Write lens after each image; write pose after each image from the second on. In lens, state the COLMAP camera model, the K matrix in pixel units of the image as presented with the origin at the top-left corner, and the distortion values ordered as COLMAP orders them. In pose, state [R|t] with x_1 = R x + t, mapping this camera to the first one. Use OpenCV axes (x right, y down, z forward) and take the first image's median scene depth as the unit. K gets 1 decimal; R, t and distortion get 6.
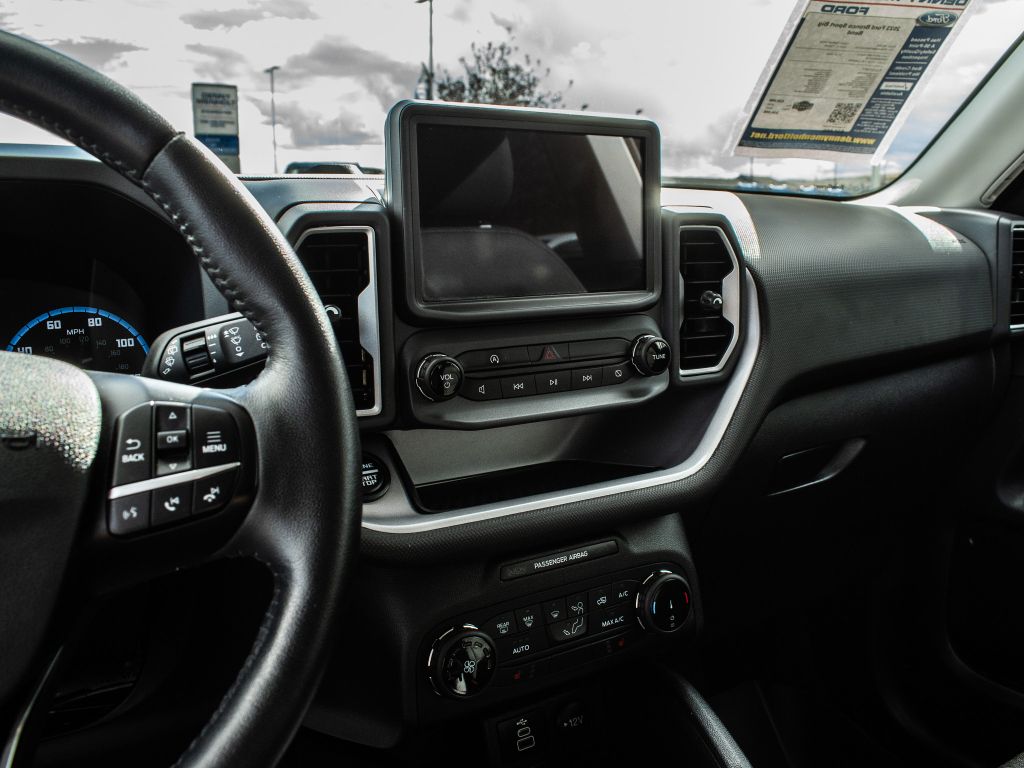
lens RADIAL K [[894.3, 0, 532.9], [0, 894.3, 386.5], [0, 0, 1]] dist [-0.093162, 0.007542]
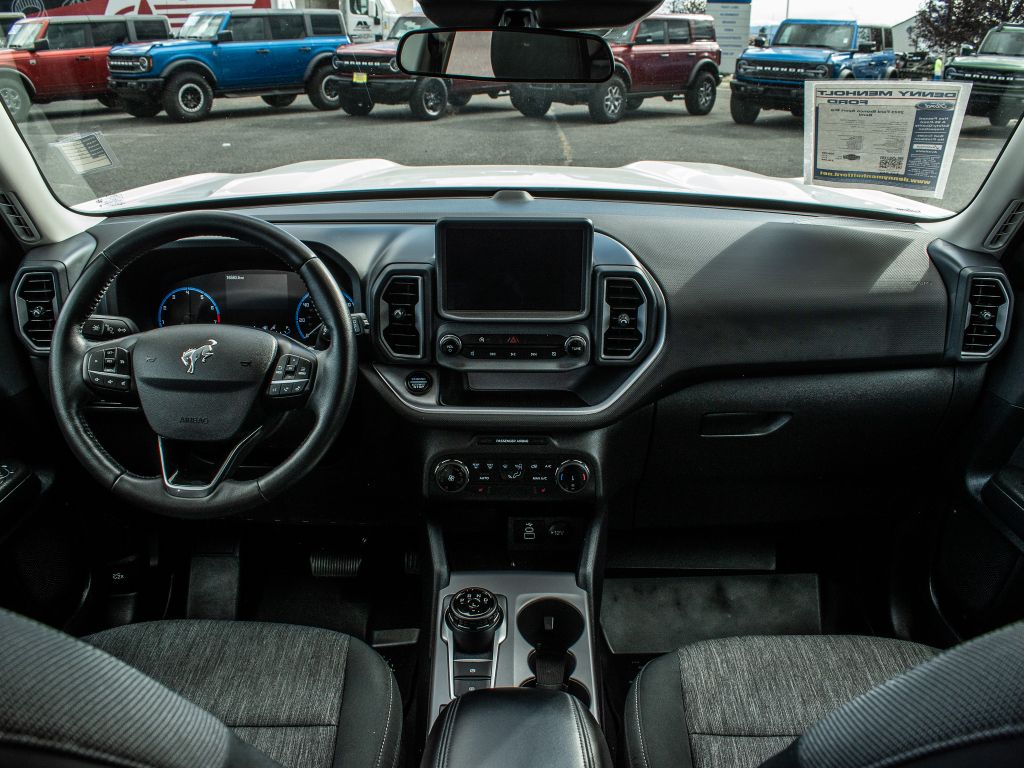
lens RADIAL K [[894.0, 0, 512.0], [0, 894.0, 384.0], [0, 0, 1]] dist [-0.087132, -0.006662]
pose [[0.842542, 0.190720, -0.503734, 0.843397], [-0.105877, 0.975610, 0.192290, -0.262403], [0.528121, -0.108678, 0.842186, -0.562665]]
